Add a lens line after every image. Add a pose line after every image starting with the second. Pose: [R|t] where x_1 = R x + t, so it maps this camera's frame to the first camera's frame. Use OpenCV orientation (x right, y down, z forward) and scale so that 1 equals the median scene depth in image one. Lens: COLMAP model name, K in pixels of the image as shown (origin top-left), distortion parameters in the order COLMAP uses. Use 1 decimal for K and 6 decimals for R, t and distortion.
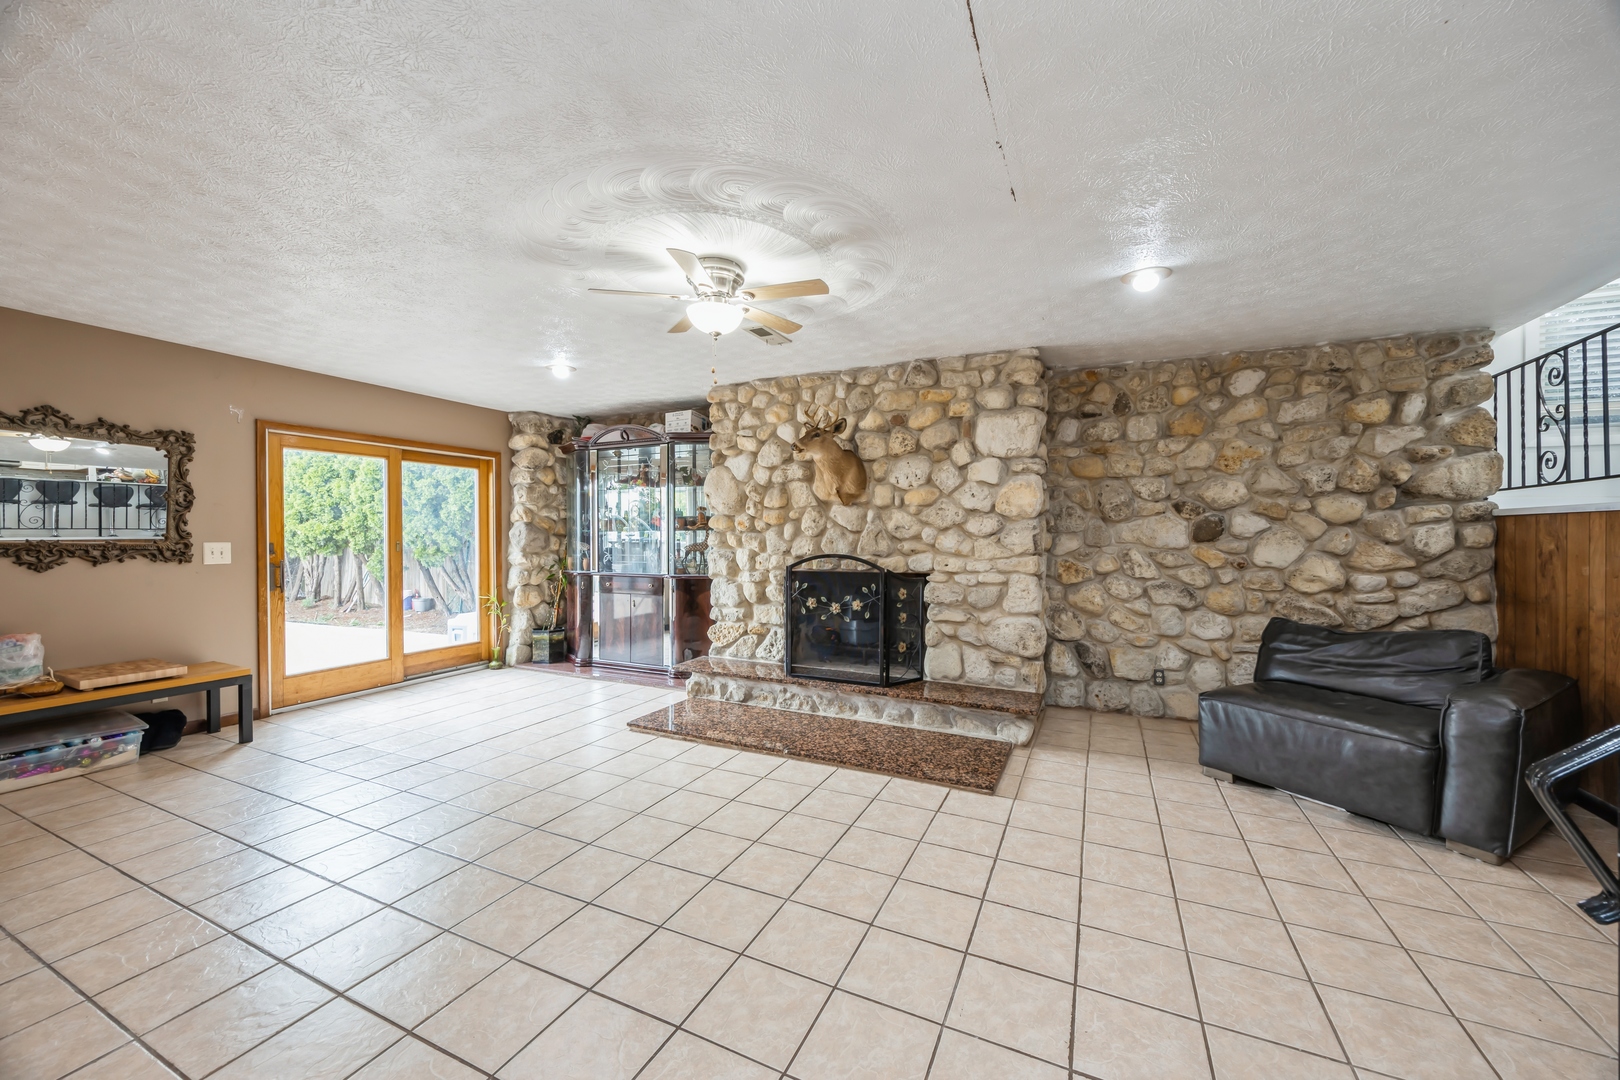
lens RADIAL K [[613.8, 0, 805.2], [0, 613.8, 532.4], [0, 0, 1]] dist [-0.001612, 0.000216]
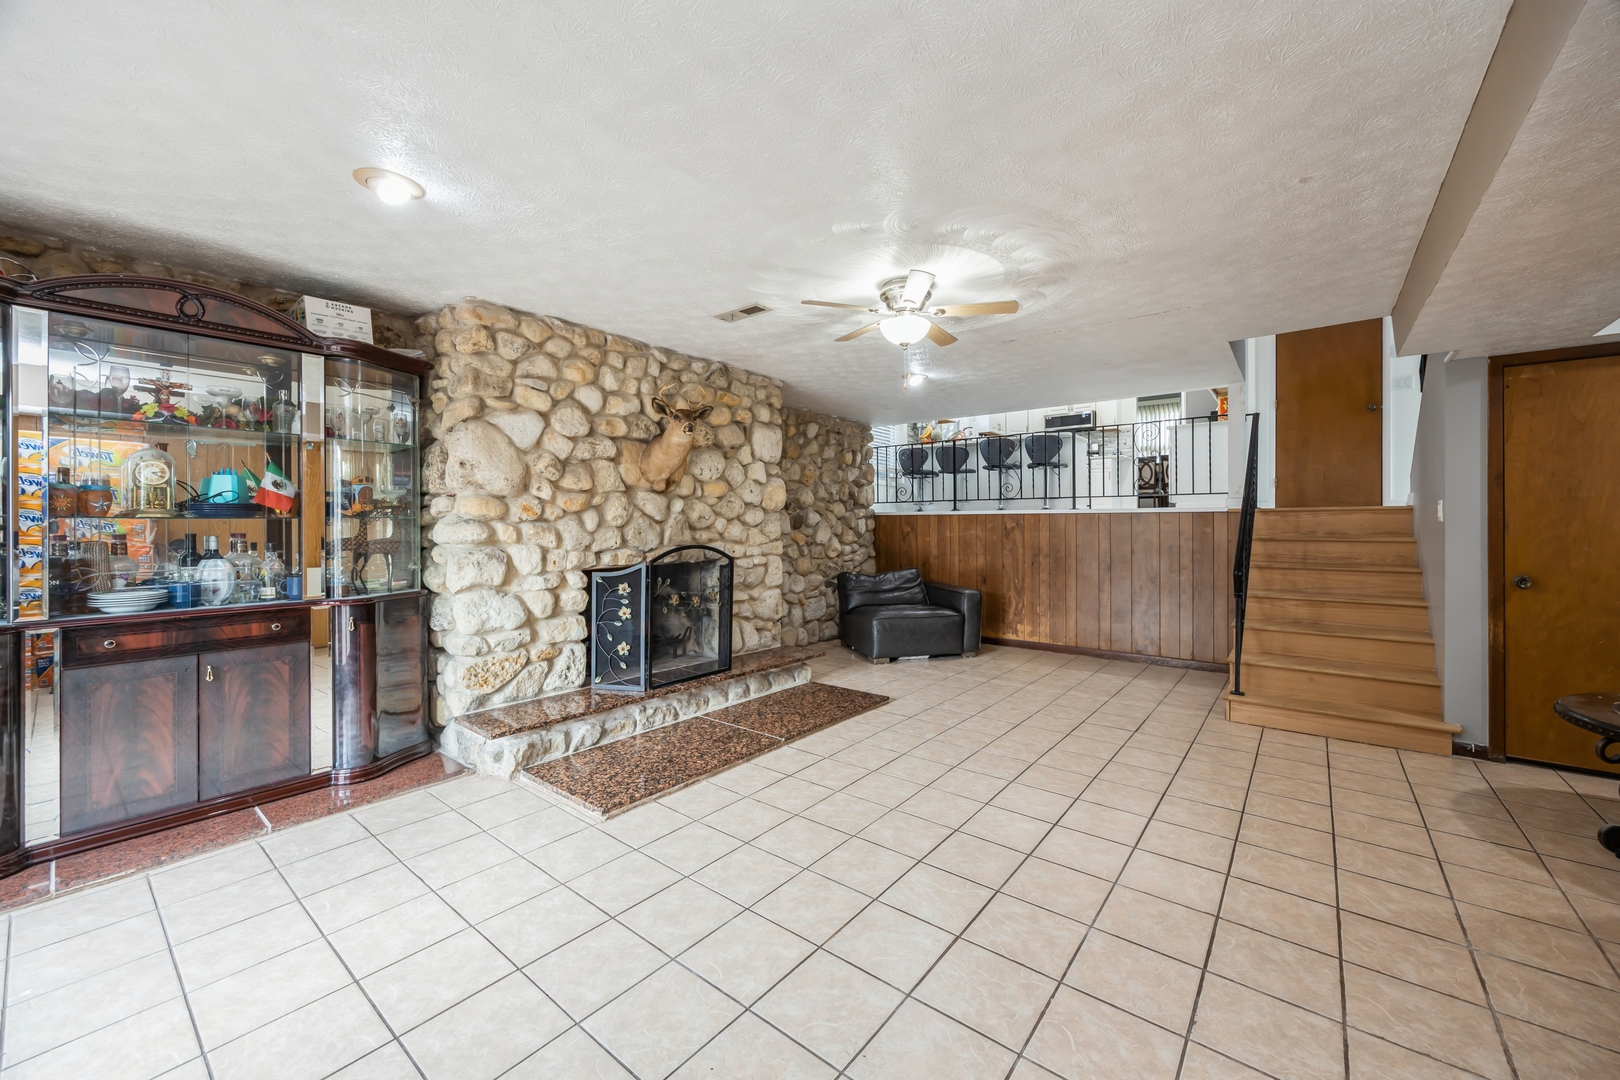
lens RADIAL K [[625.8, 0, 807.6], [0, 625.8, 517.8], [0, 0, 1]] dist [-0.000976, 0.000039]
pose [[0.235516, 0.008882, 0.971830, -0.842864], [-0.003098, 0.999960, -0.008388, 0.000261], [-0.971866, -0.001036, 0.235534, 0.590753]]
